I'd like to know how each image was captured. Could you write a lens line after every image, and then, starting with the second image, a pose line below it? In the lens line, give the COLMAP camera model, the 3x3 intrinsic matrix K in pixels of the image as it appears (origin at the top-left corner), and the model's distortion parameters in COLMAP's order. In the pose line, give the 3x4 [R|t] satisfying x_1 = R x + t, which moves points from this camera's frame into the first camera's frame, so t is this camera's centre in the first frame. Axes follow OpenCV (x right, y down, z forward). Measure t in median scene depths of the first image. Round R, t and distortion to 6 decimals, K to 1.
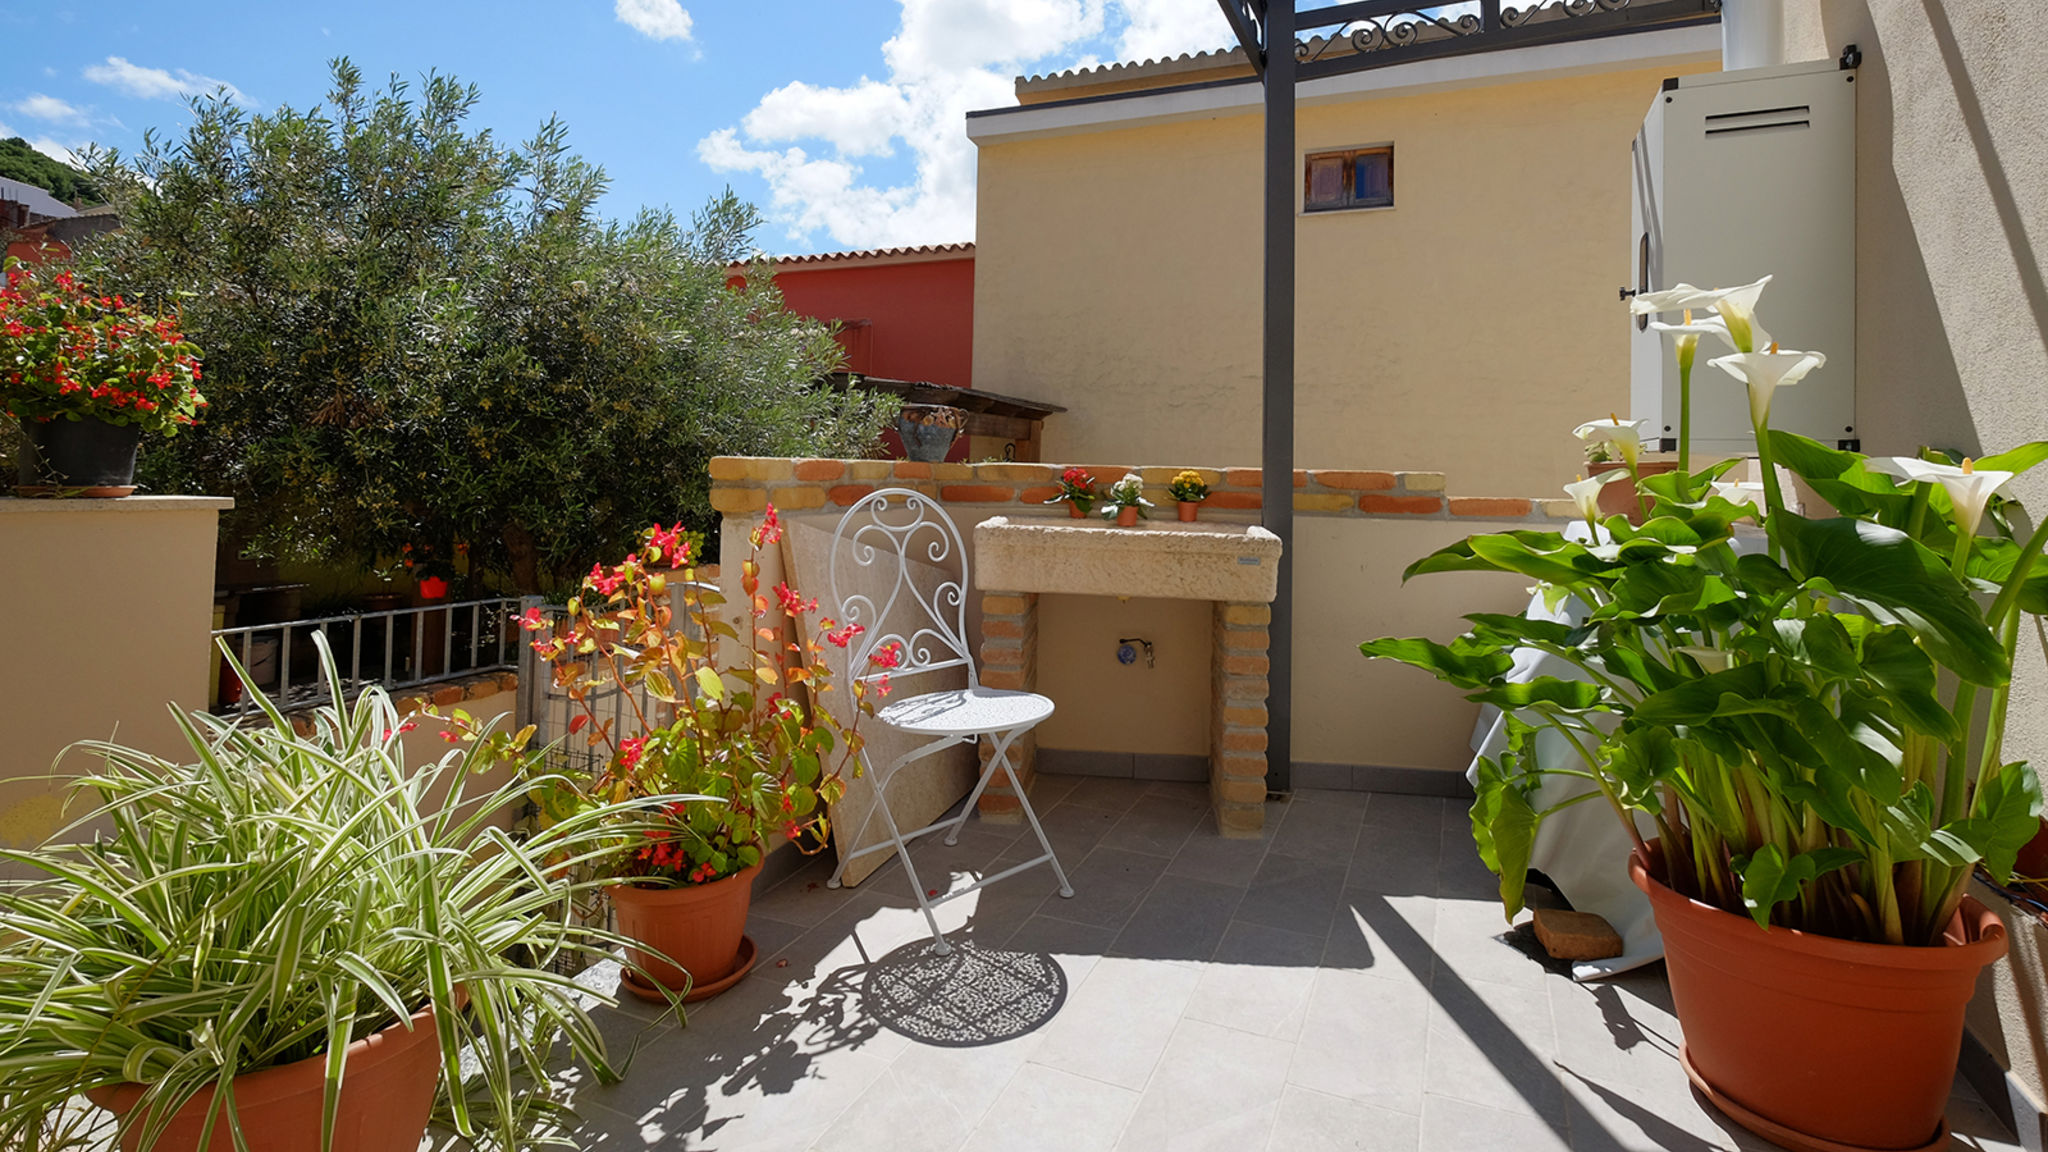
lens RADIAL K [[961.6, 0, 1025.8], [0, 961.6, 450.0], [0, 0, 1]] dist [-0.001927, -0.000265]
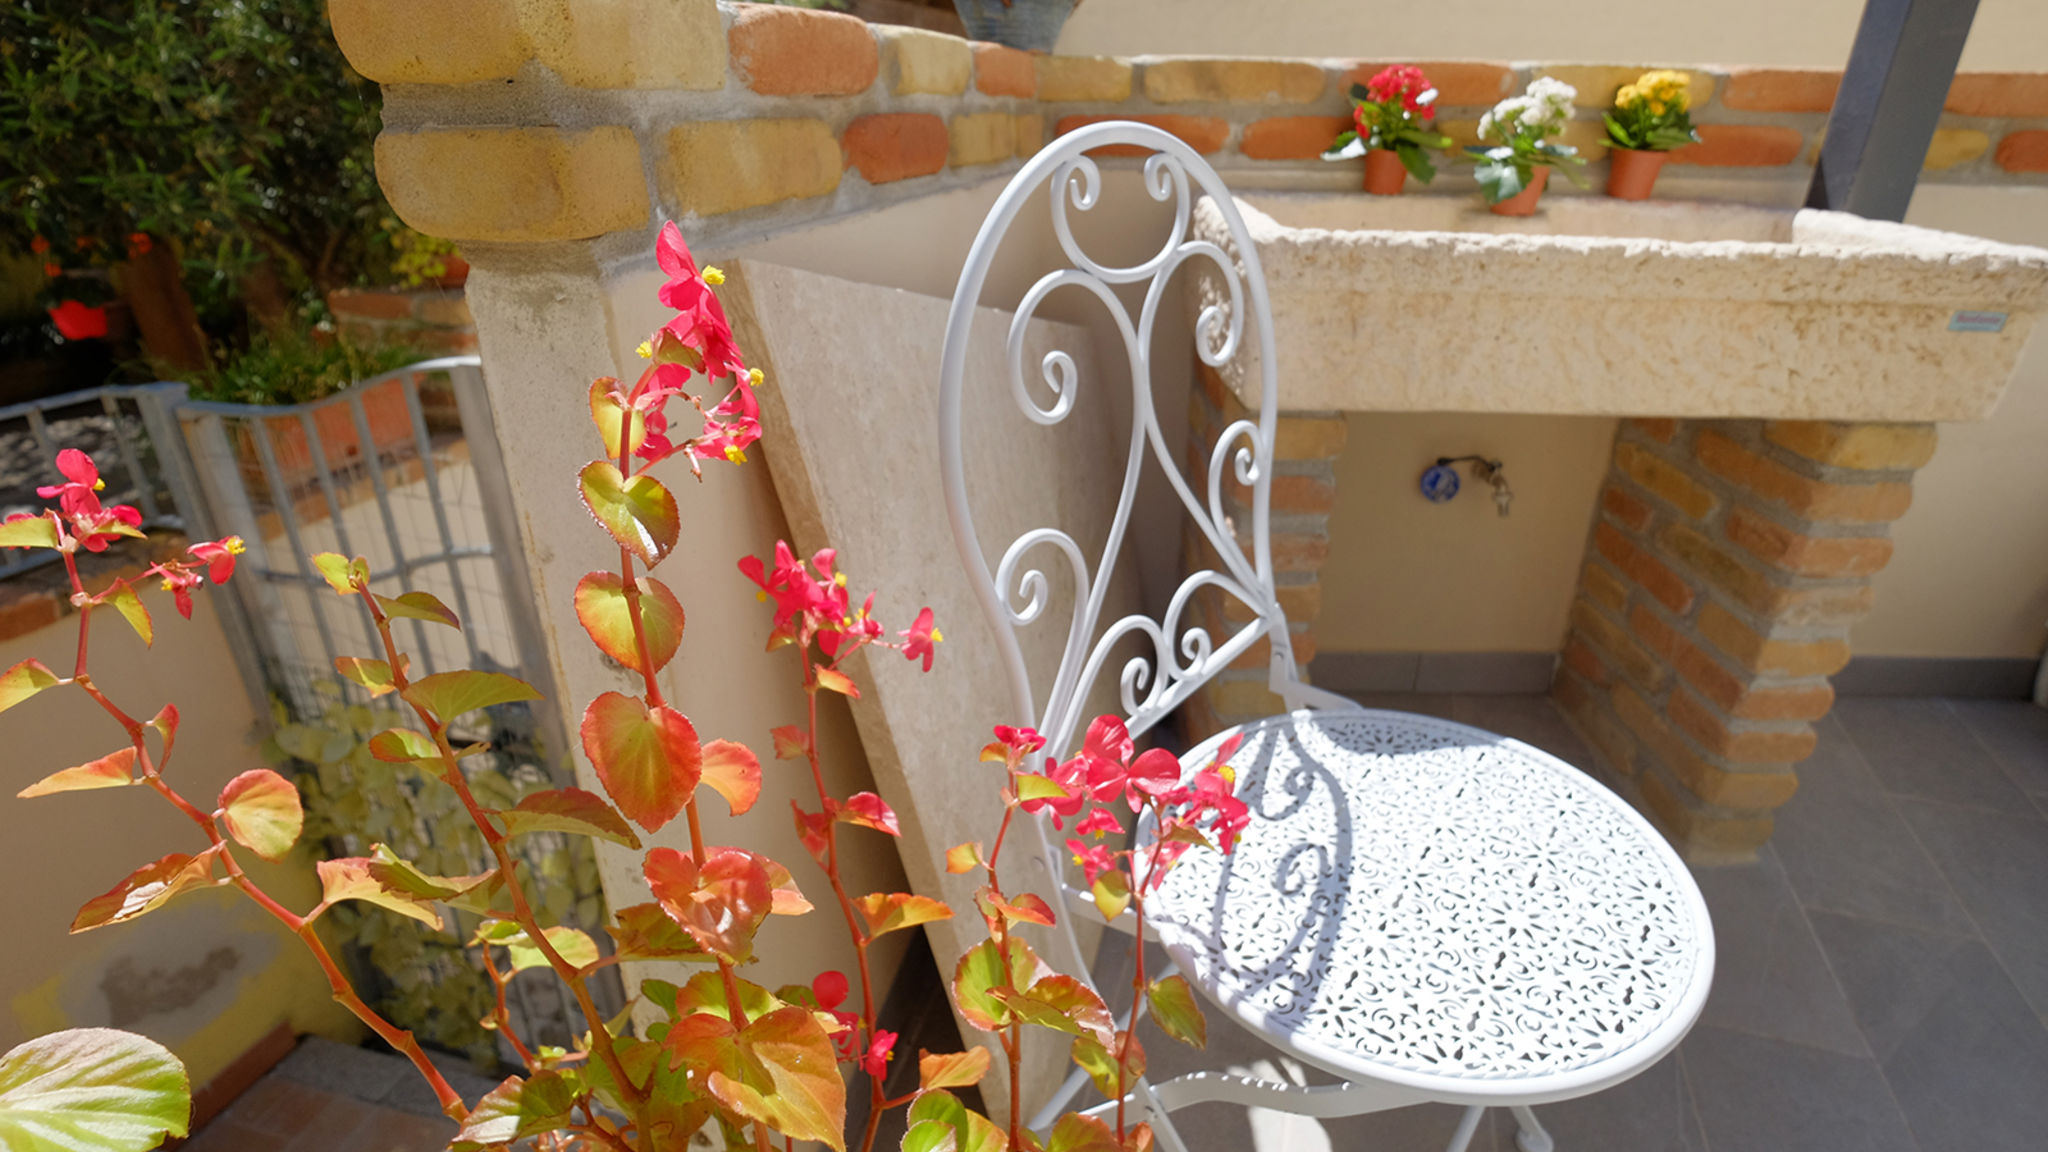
lens RADIAL K [[951.1, 0, 1018.9], [0, 951.1, 546.7], [0, 0, 1]] dist [-0.003385, -0.000253]
pose [[0.994613, -0.052398, 0.089436, -0.179870], [0.007596, 0.897352, 0.441250, 0.026768], [-0.103376, -0.438194, 0.892916, 0.653480]]
